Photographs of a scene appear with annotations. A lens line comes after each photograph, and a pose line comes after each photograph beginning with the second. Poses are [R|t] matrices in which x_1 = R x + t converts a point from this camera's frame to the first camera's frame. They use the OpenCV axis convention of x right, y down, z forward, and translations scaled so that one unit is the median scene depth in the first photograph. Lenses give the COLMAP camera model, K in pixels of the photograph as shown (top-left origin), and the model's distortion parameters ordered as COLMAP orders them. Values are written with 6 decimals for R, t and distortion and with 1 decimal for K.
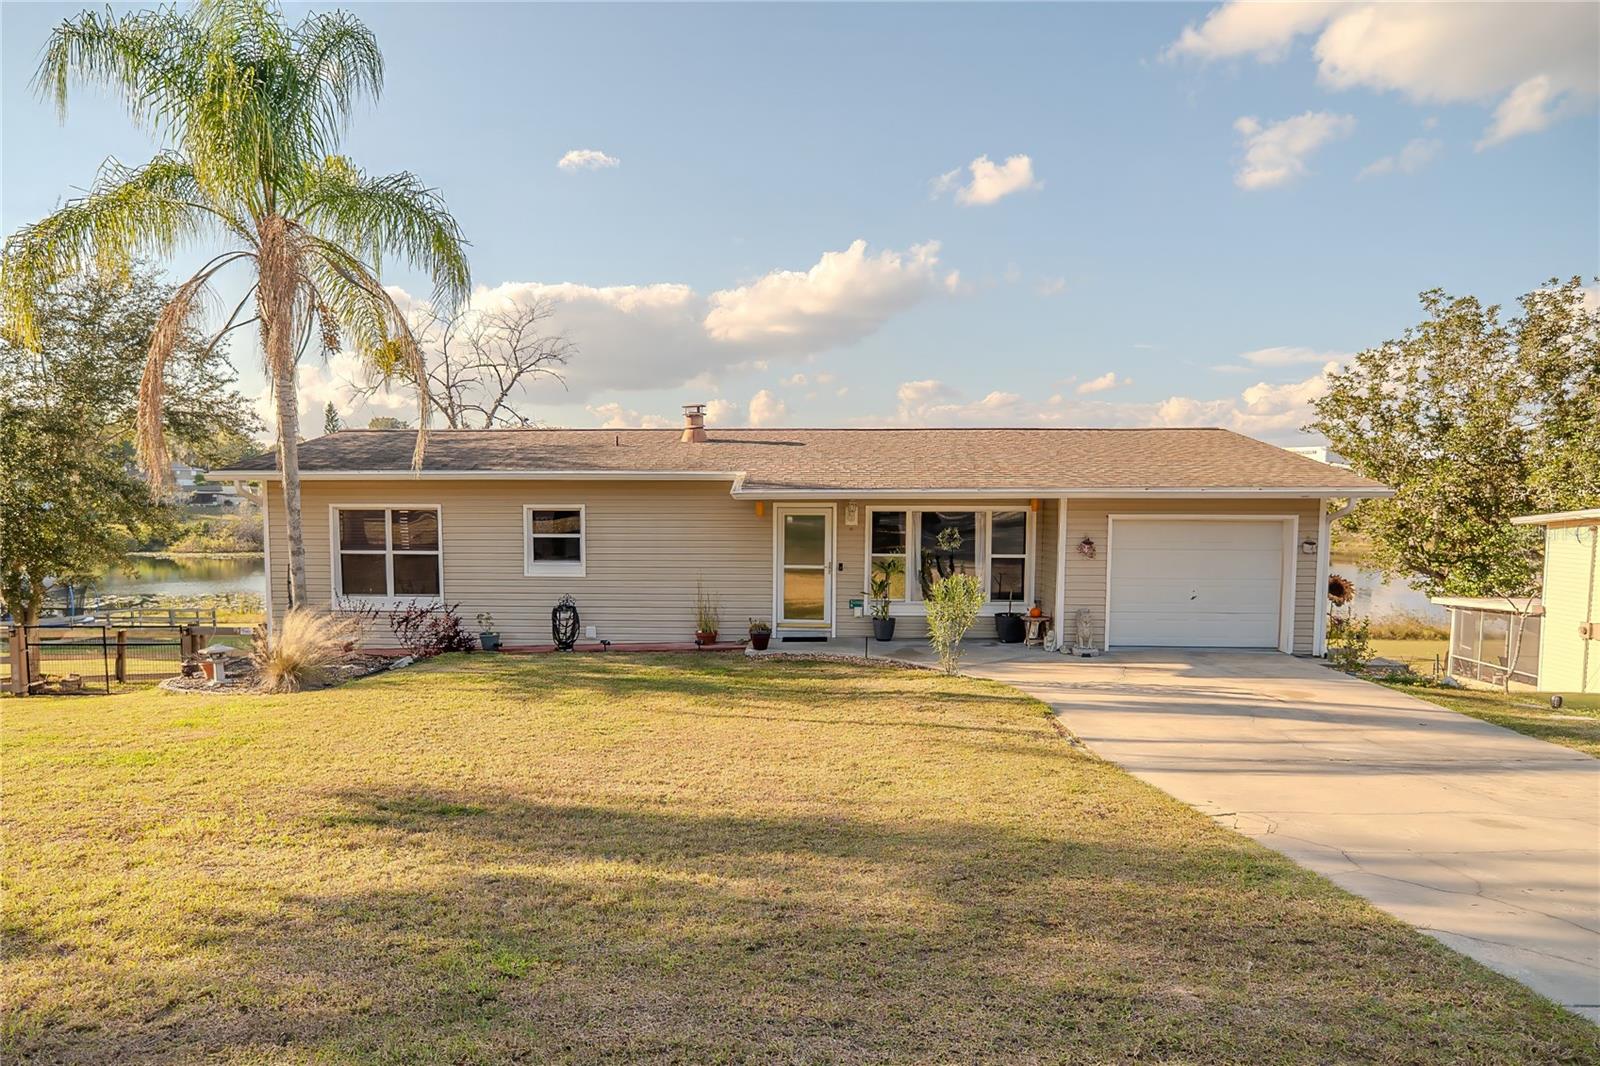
lens RADIAL K [[789.1, 0, 802.2], [0, 789.1, 532.0], [0, 0, 1]] dist [-0.002167, -0.000035]
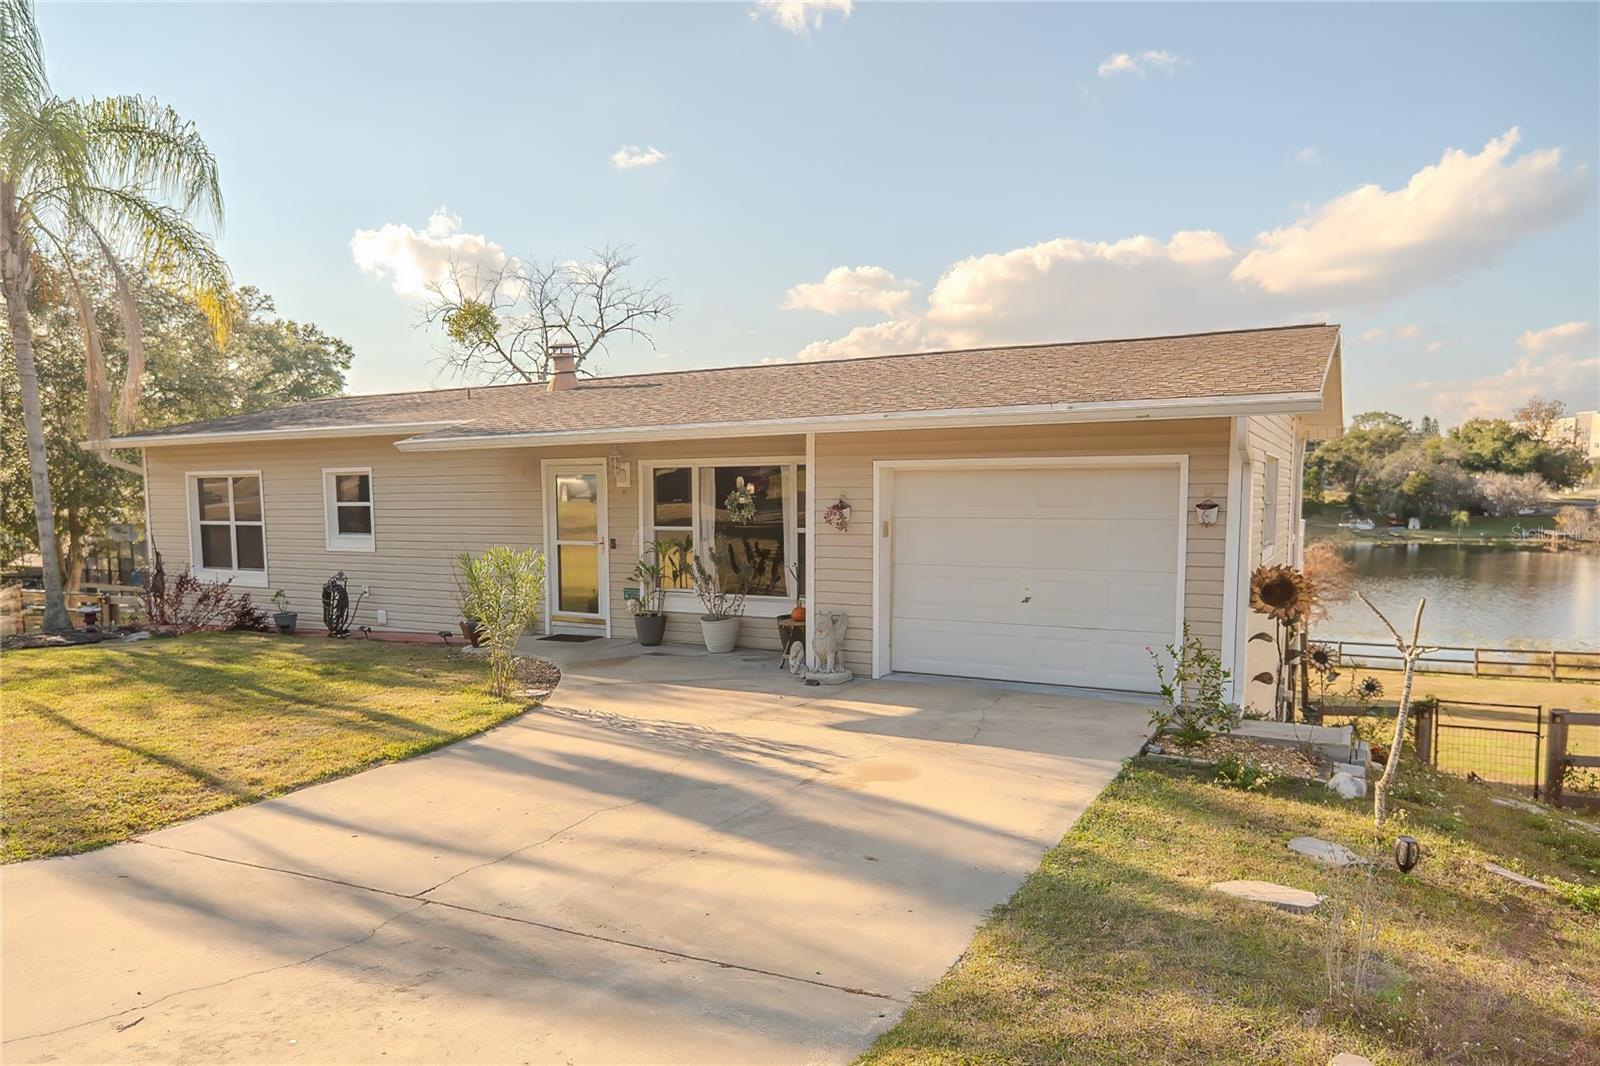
lens RADIAL K [[915.2, 0, 785.4], [0, 915.2, 543.4], [0, 0, 1]] dist [-0.007084, 0.006463]
pose [[0.922758, 0.012754, -0.385169, 0.537322], [-0.003389, 0.999682, 0.024982, 0.022017], [0.385365, -0.021747, 0.922508, 0.269146]]
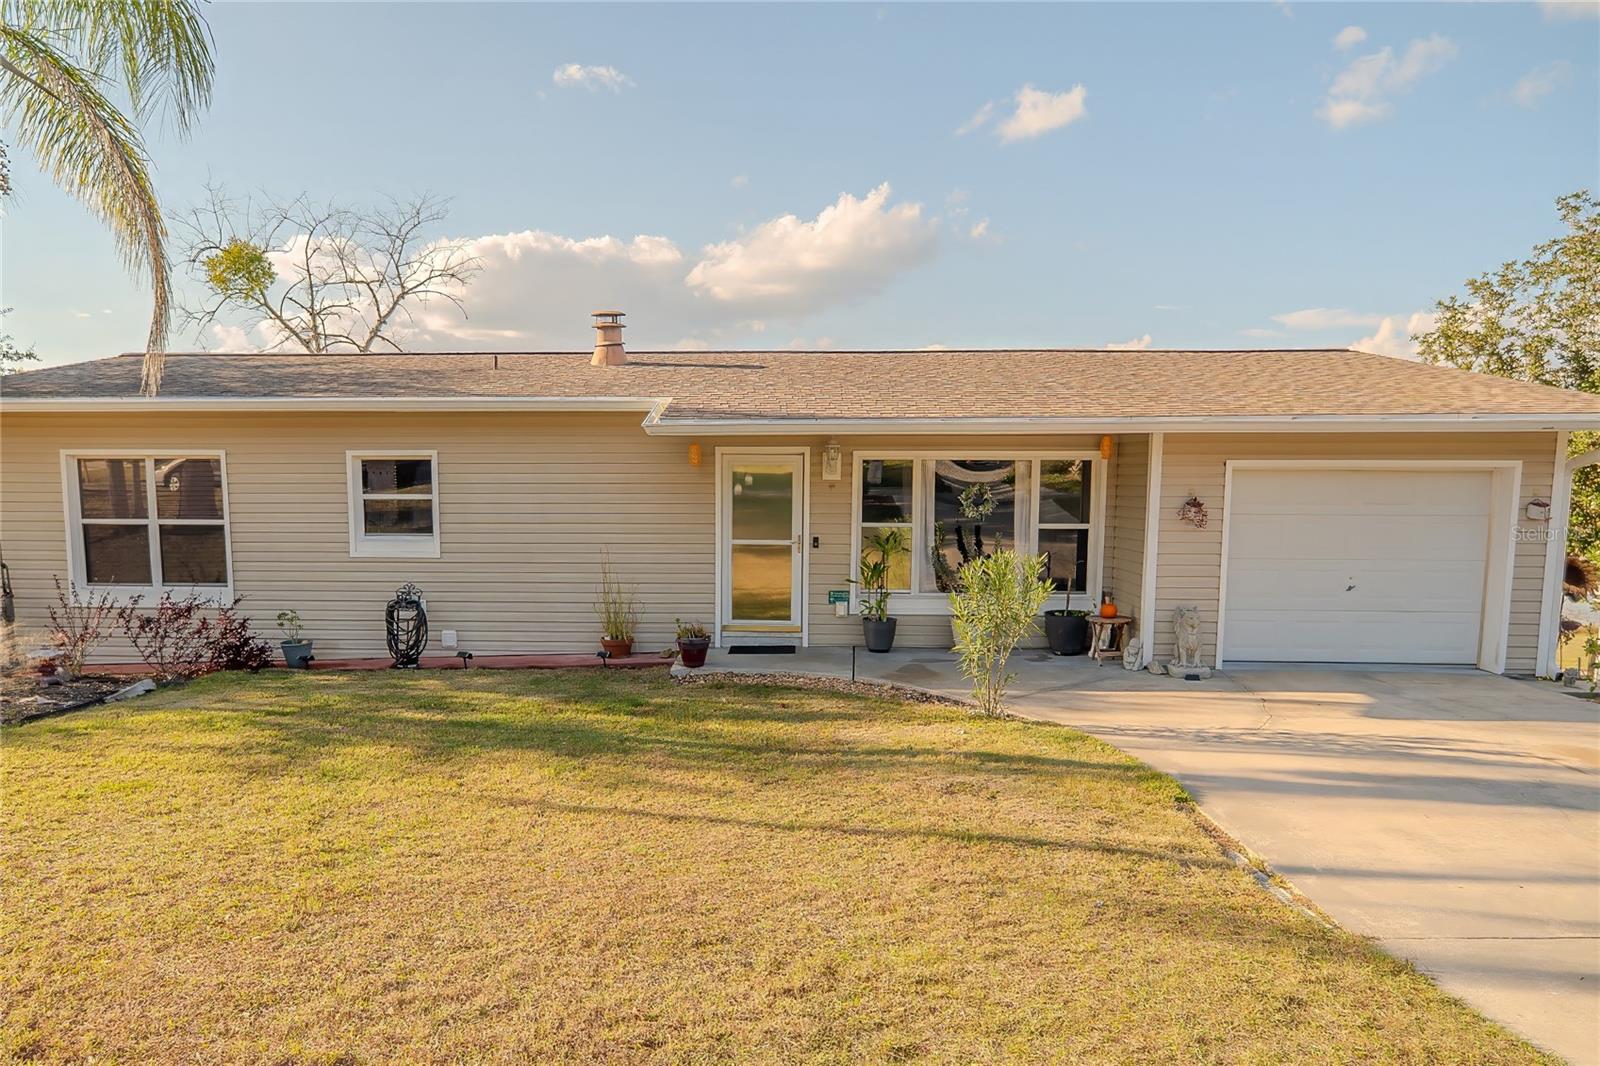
lens RADIAL K [[915.2, 0, 786.7], [0, 915.2, 535.6], [0, 0, 1]] dist [-0.007084, 0.006463]
pose [[0.999959, -0.000187, 0.009005, 0.017008], [-0.000082, 0.999554, 0.029868, 0.015186], [-0.009007, -0.029868, 0.999513, 0.221895]]
